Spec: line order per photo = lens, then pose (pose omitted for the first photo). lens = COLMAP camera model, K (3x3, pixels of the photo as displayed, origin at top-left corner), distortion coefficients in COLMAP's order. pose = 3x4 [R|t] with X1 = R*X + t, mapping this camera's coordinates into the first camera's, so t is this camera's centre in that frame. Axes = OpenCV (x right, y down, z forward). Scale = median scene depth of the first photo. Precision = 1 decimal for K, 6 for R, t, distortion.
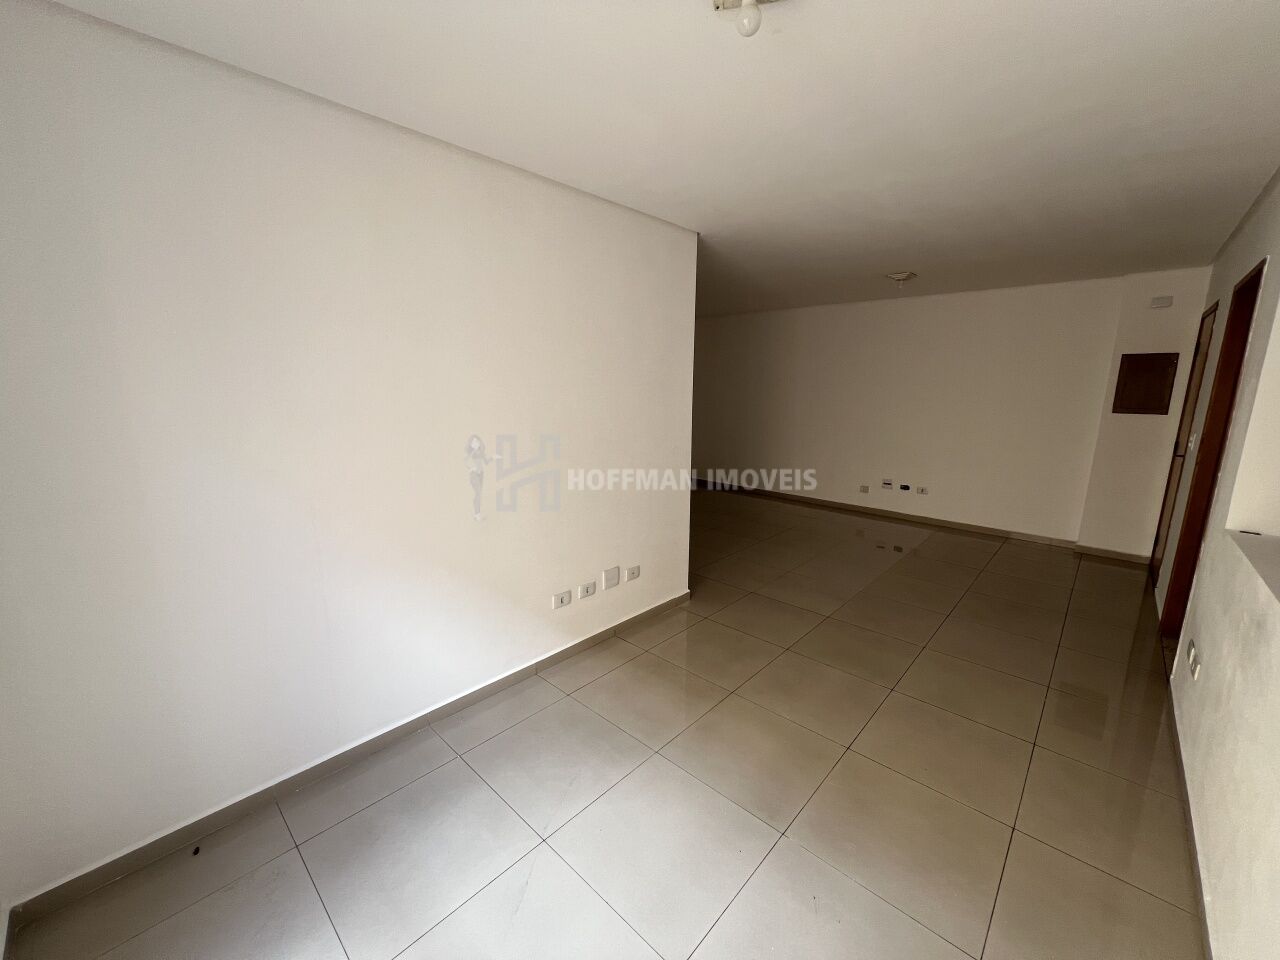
lens RADIAL K [[512.6, 0, 642.4], [0, 512.6, 479.2], [0, 0, 1]] dist [0.003810, -0.000282]
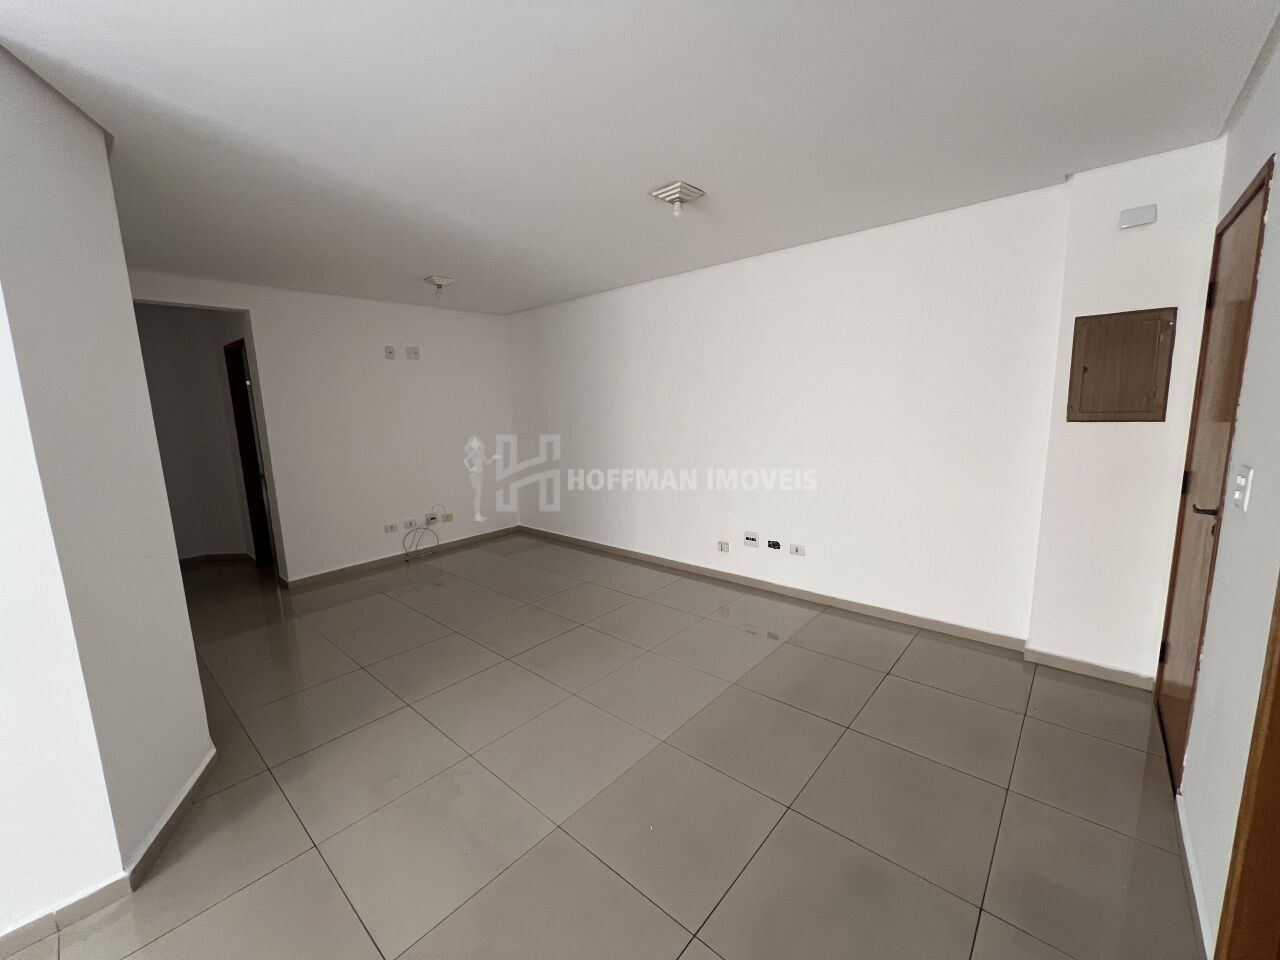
lens RADIAL K [[512.6, 0, 642.3], [0, 512.6, 479.6], [0, 0, 1]] dist [0.003810, -0.000282]
pose [[0.998971, -0.044774, 0.007257, 0.441572], [0.045007, 0.998336, -0.036041, -0.066009], [-0.005631, 0.036330, 0.999324, 0.441355]]
